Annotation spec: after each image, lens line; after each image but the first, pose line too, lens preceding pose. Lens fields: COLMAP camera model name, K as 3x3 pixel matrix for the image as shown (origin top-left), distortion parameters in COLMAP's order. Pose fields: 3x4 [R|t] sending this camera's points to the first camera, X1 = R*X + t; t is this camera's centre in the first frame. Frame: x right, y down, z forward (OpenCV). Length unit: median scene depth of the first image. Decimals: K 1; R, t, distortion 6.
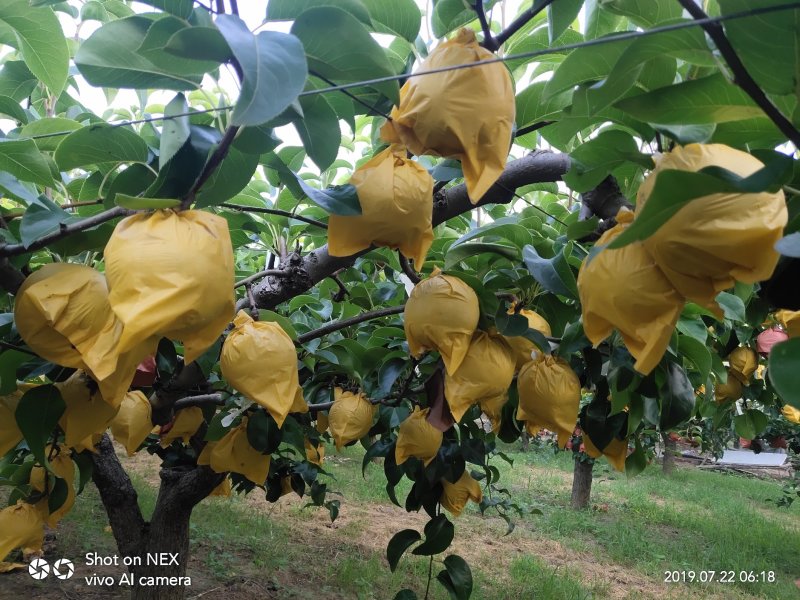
lens RADIAL K [[613.9, 0, 399.5], [0, 613.9, 303.3], [0, 0, 1]] dist [-0.034378, 0.079934]
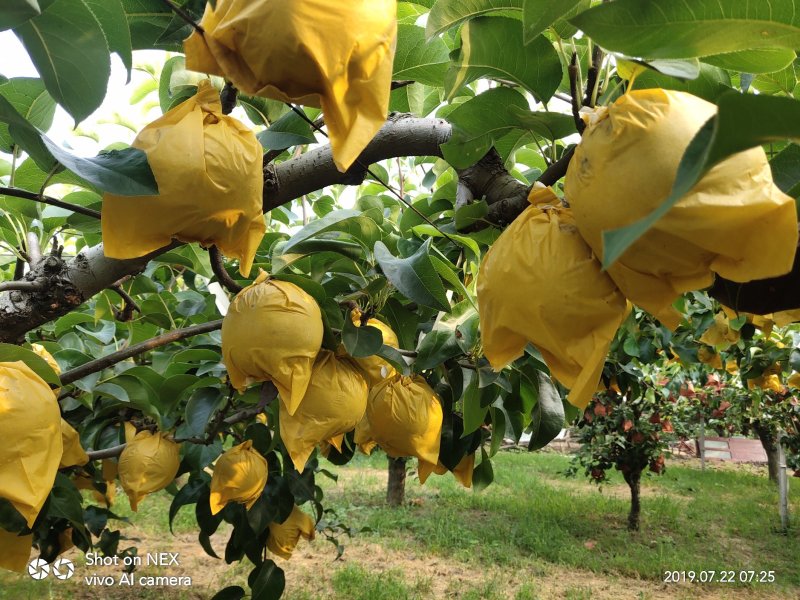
lens RADIAL K [[613.9, 0, 399.5], [0, 613.9, 303.3], [0, 0, 1]] dist [-0.034378, 0.079934]
pose [[0.947732, -0.044662, 0.315926, -0.019827], [0.045281, 0.998960, 0.005385, -0.014558], [-0.315838, 0.009202, 0.948769, 0.222831]]
